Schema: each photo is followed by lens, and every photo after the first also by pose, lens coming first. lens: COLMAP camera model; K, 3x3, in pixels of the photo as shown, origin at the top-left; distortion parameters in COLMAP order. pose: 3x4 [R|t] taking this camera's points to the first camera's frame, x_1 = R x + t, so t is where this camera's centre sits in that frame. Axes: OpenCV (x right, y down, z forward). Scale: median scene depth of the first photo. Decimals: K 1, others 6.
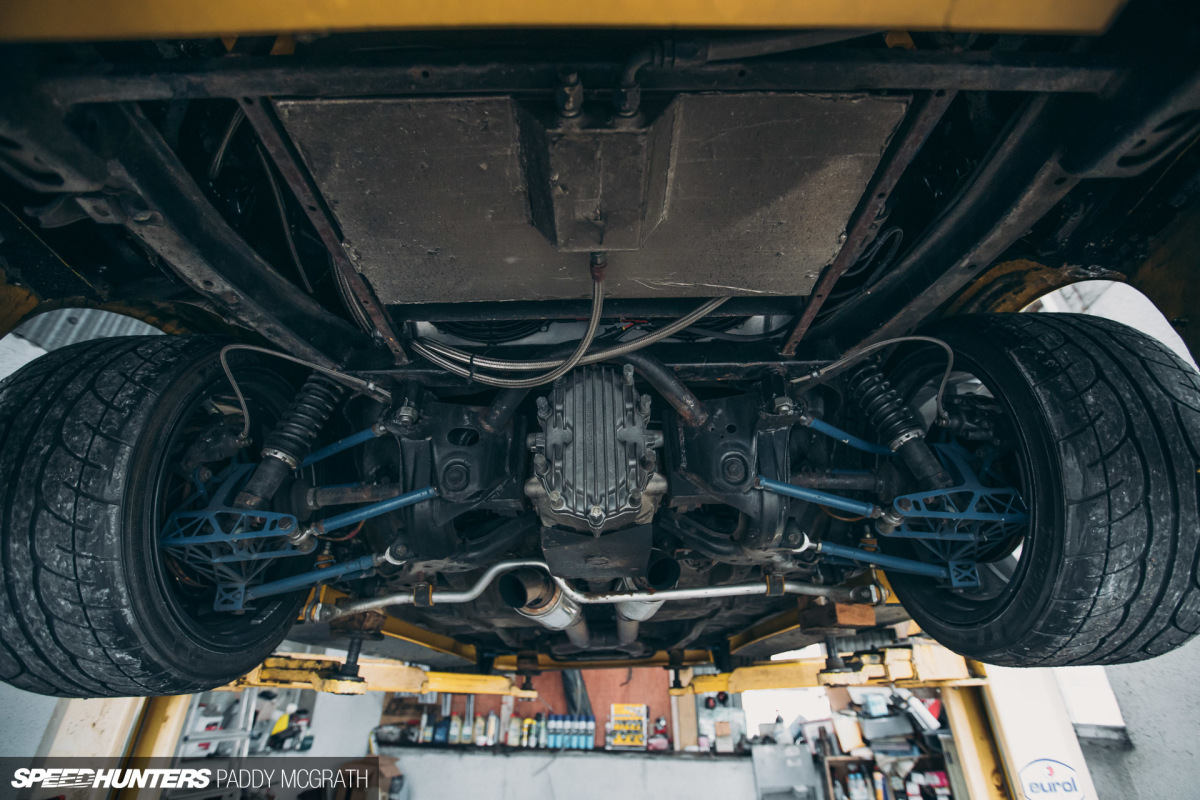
lens RADIAL K [[533.8, 0, 600.0], [0, 533.8, 400.0], [0, 0, 1]] dist [-0.028732, 0.000936]
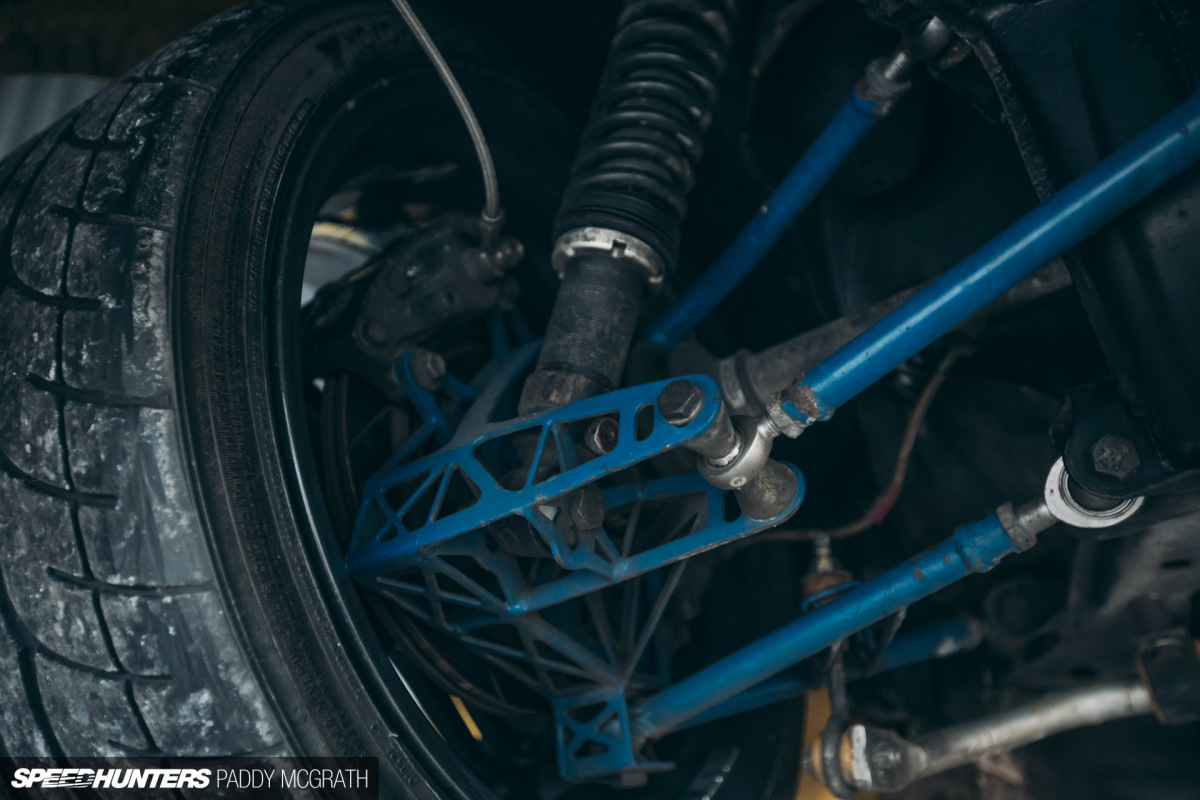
lens RADIAL K [[1112.2, 0, 600.0], [0, 1112.2, 400.0], [0, 0, 1]] dist [0.010650, 0.012966]
pose [[0.815798, -0.272693, -0.510011, -0.339281], [0.274706, 0.958737, -0.073208, 0.261718], [0.508930, -0.080380, 0.857047, 0.491670]]
